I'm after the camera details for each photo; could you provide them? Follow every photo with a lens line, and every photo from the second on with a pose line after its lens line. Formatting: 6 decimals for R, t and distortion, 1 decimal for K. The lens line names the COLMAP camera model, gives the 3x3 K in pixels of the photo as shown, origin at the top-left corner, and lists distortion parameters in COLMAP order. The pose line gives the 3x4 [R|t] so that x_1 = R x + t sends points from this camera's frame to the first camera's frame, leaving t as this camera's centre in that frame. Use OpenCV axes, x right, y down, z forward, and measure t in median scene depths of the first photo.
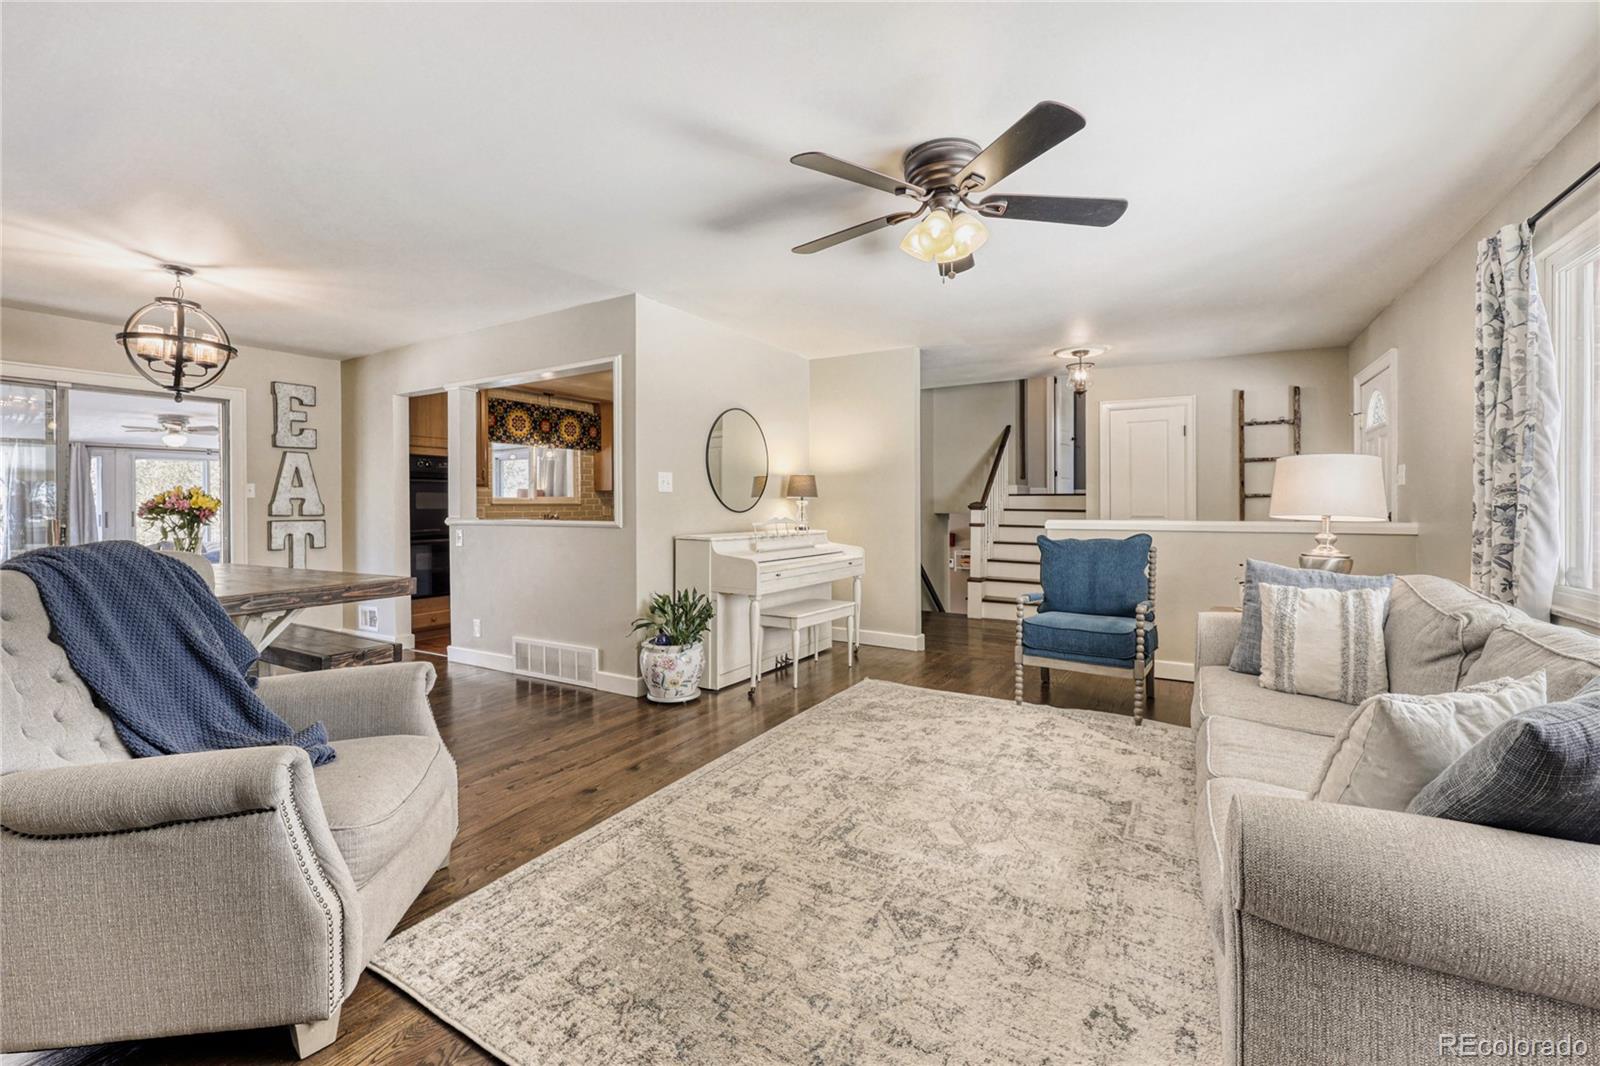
lens RADIAL K [[641.8, 0, 802.0], [0, 641.8, 496.8], [0, 0, 1]] dist [-0.013770, 0.000128]
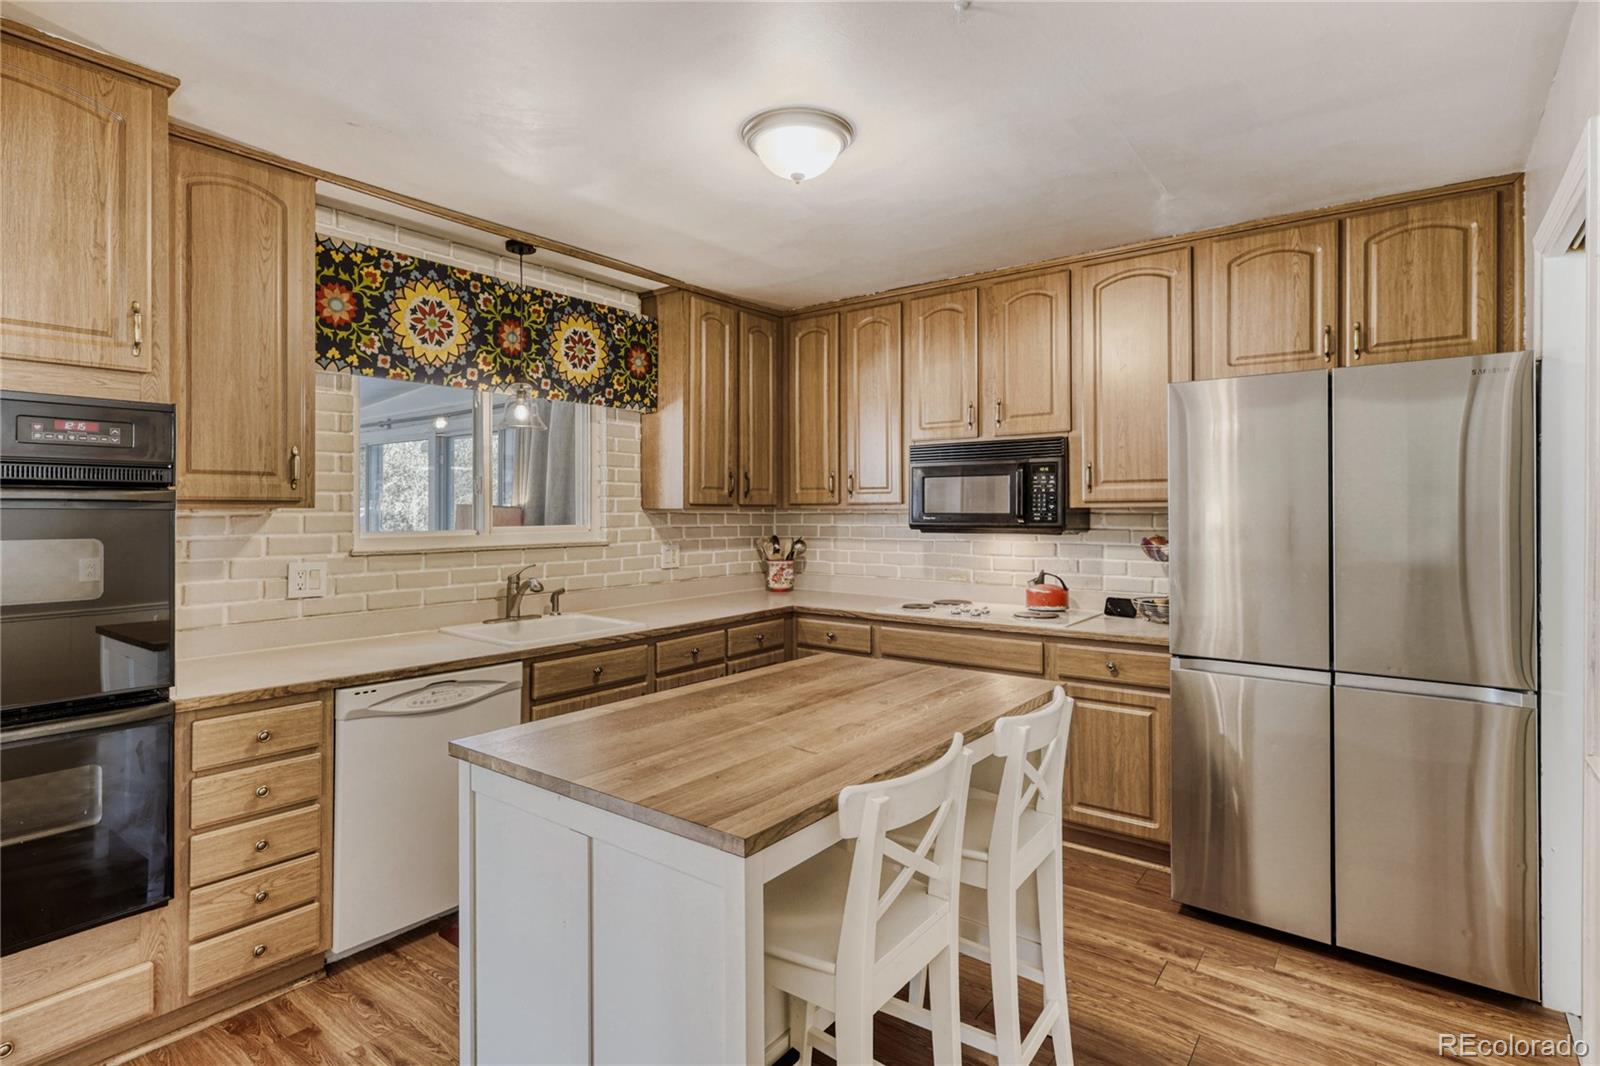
lens RADIAL K [[805.7, 0, 795.3], [0, 805.7, 504.6], [0, 0, 1]] dist [-0.000882, 0.000005]
pose [[0.992448, 0.001027, -0.122664, -0.197762], [-0.000506, 0.999991, 0.004282, -0.018009], [0.122667, -0.004188, 0.992439, 0.607066]]
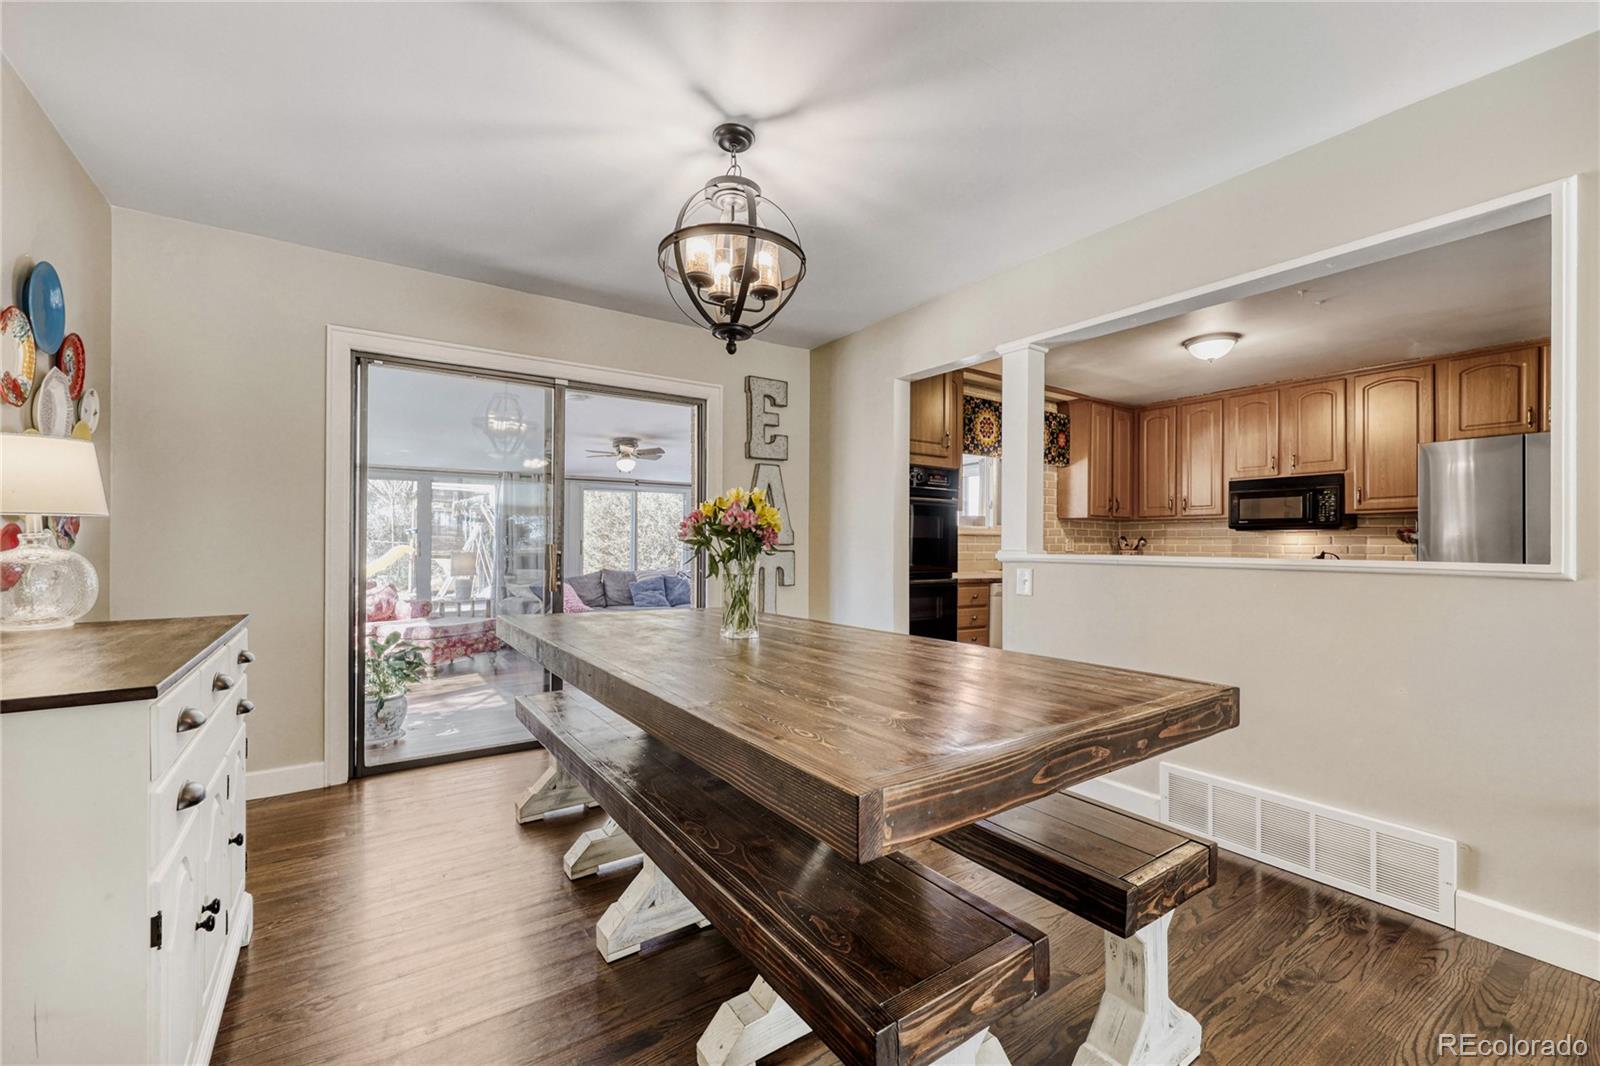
lens RADIAL K [[640.7, 0, 800.0], [0, 640.7, 533.0], [0, 0, 1]] dist [0.006846, 0.000005]
pose [[0.904966, 0.003559, -0.425468, -0.330629], [-0.006124, 0.999970, -0.004661, 0.014477], [0.425439, 0.006824, 0.904961, 0.232035]]
